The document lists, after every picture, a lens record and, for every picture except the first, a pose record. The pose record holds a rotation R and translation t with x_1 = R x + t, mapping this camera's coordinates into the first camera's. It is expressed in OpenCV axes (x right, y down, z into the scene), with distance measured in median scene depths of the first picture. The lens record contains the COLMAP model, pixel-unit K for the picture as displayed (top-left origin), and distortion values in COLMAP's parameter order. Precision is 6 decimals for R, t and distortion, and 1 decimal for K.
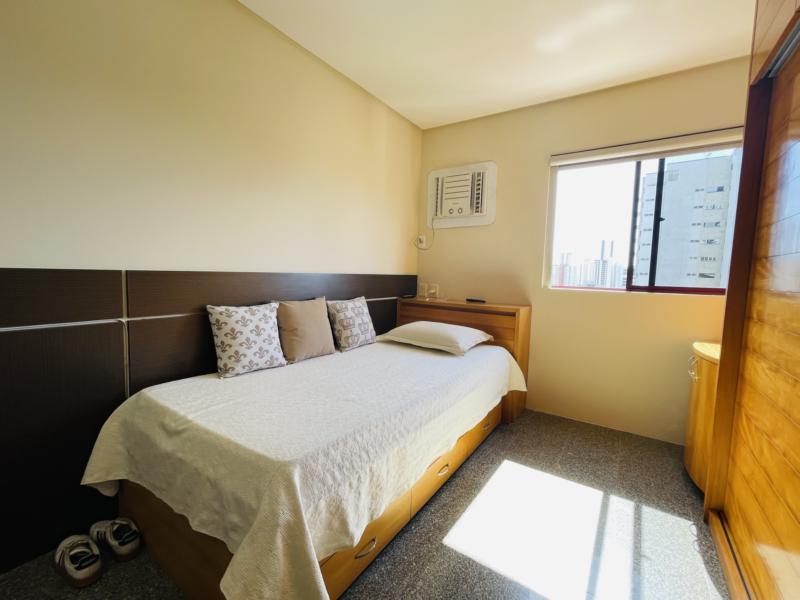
lens RADIAL K [[346.0, 0, 400.6], [0, 346.0, 300.4], [0, 0, 1]] dist [-0.001915, 0.000277]
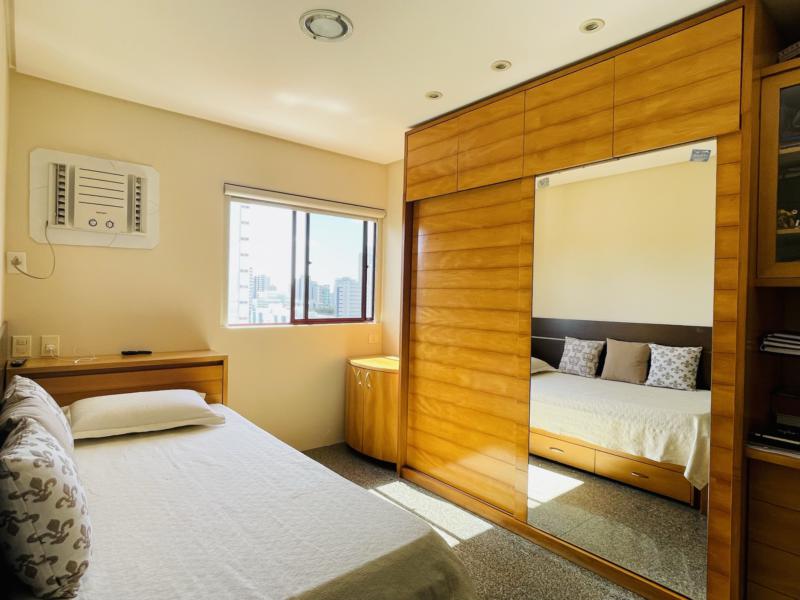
lens RADIAL K [[456.4, 0, 400.6], [0, 456.4, 300.1], [0, 0, 1]] dist [0.005983, 0.002226]
pose [[0.279636, -0.032687, 0.959550, -0.584453], [0.067013, 0.997647, 0.014455, -0.093304], [-0.957765, 0.060260, 0.281168, 0.226767]]
